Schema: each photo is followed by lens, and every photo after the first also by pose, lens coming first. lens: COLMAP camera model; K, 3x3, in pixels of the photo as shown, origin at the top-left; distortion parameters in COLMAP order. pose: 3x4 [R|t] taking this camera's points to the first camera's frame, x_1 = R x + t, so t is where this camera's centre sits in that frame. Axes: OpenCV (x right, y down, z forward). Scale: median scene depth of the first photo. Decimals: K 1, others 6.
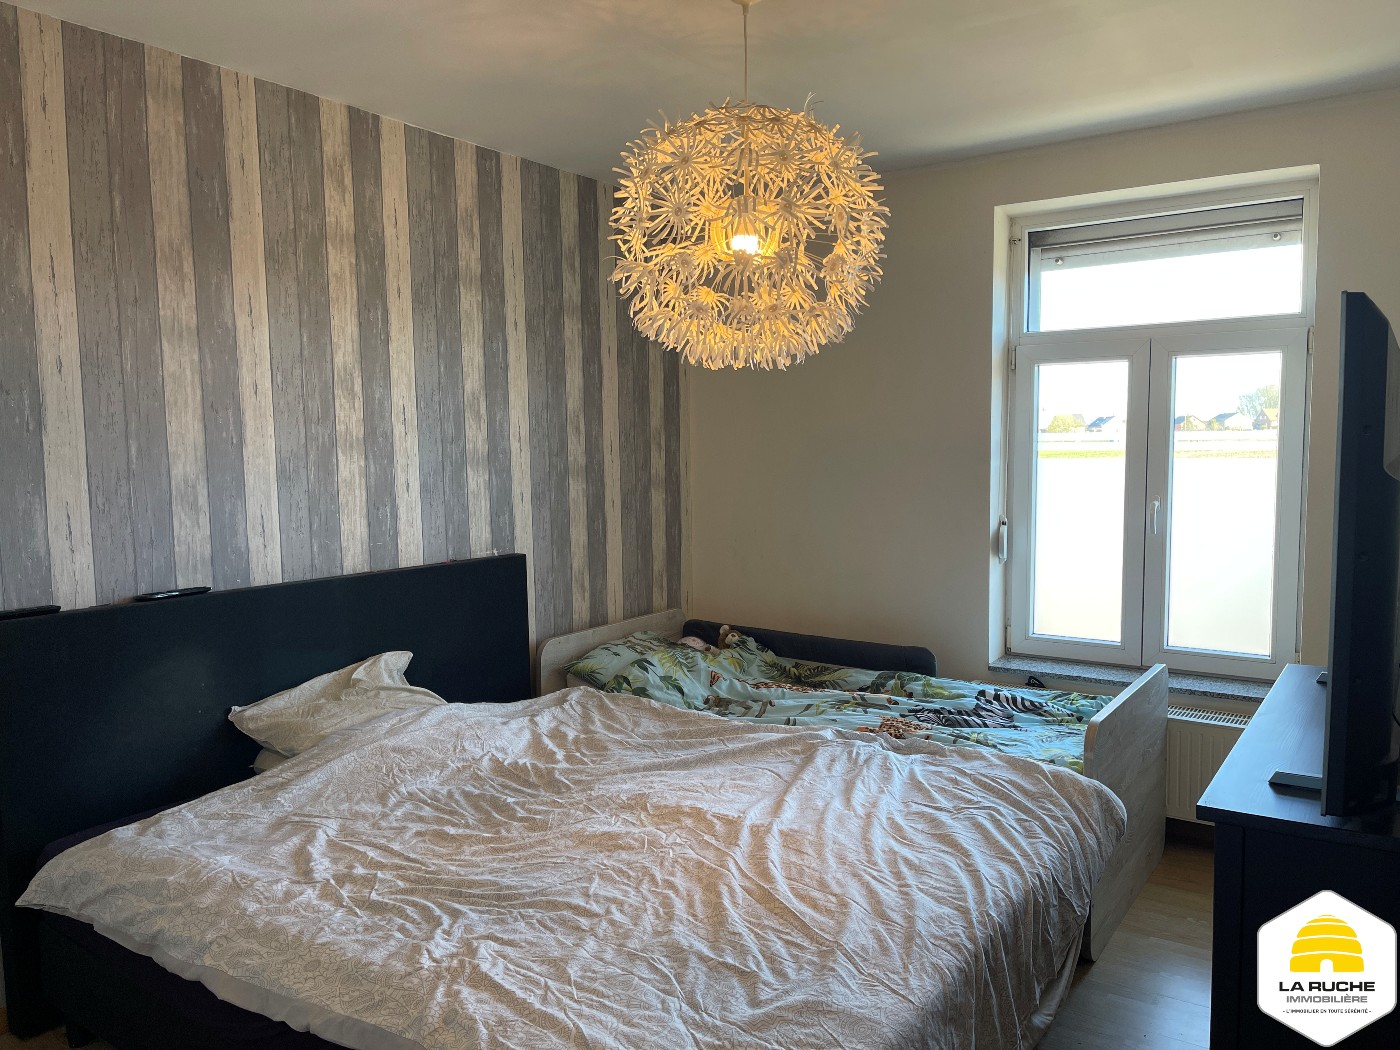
lens RADIAL K [[1039.4, 0, 696.6], [0, 1039.4, 531.1], [0, 0, 1]] dist [0.055934, -0.073431]
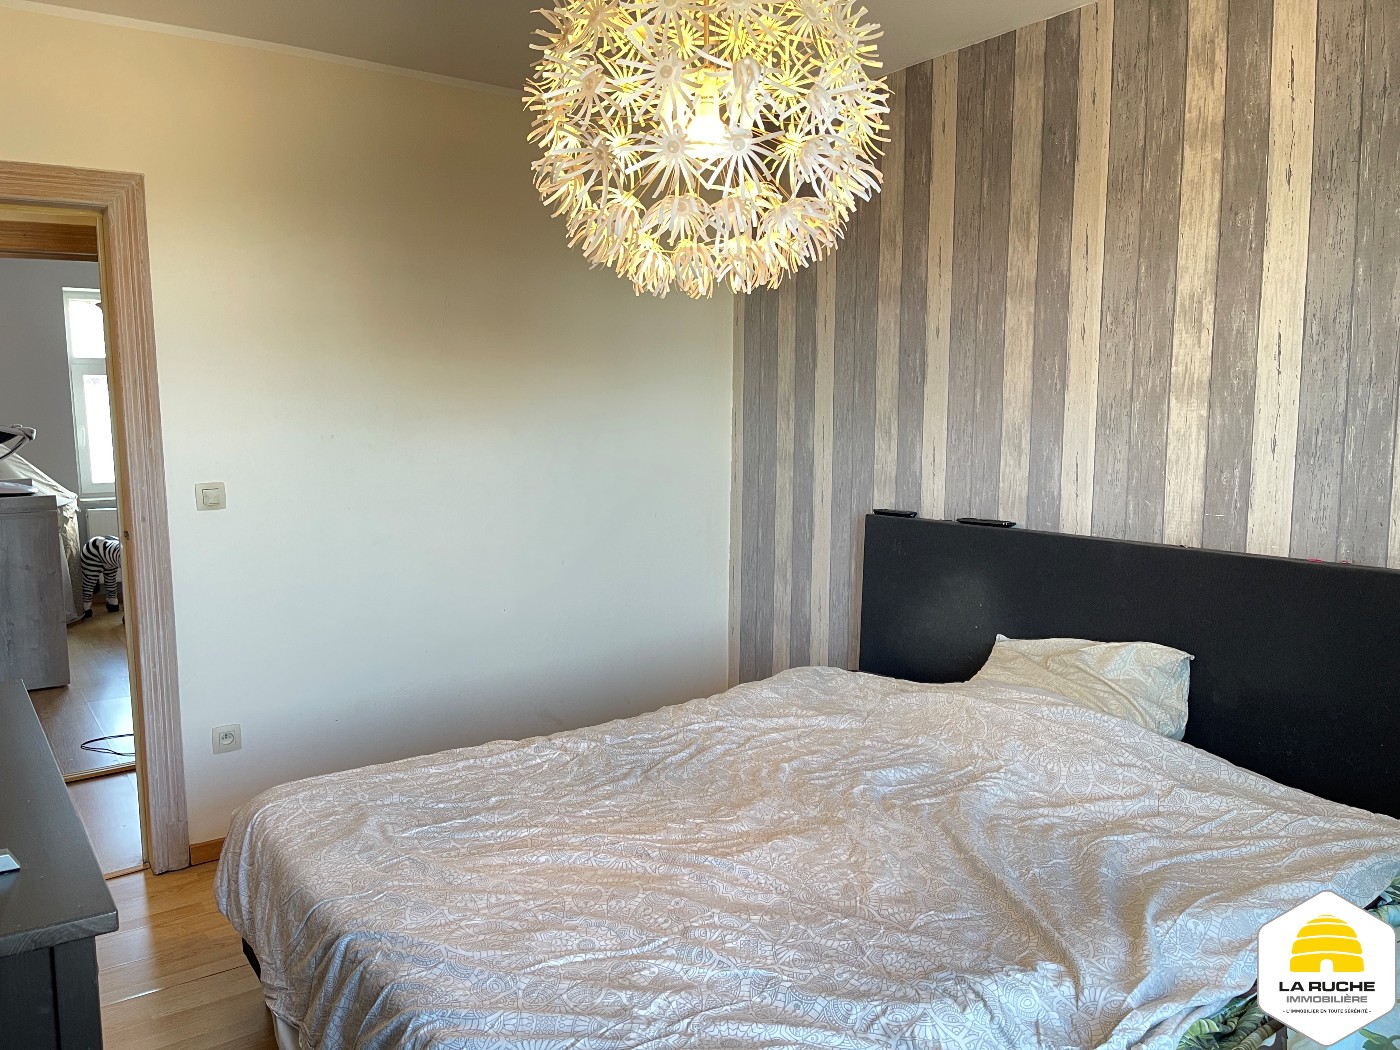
lens RADIAL K [[1039.4, 0, 693.9], [0, 1039.4, 526.5], [0, 0, 1]] dist [0.055934, -0.073431]
pose [[-0.316260, 0.123110, -0.940651, 0.598644], [-0.067136, 0.986154, 0.151637, -0.077776], [0.946294, 0.111108, -0.303616, 0.925732]]
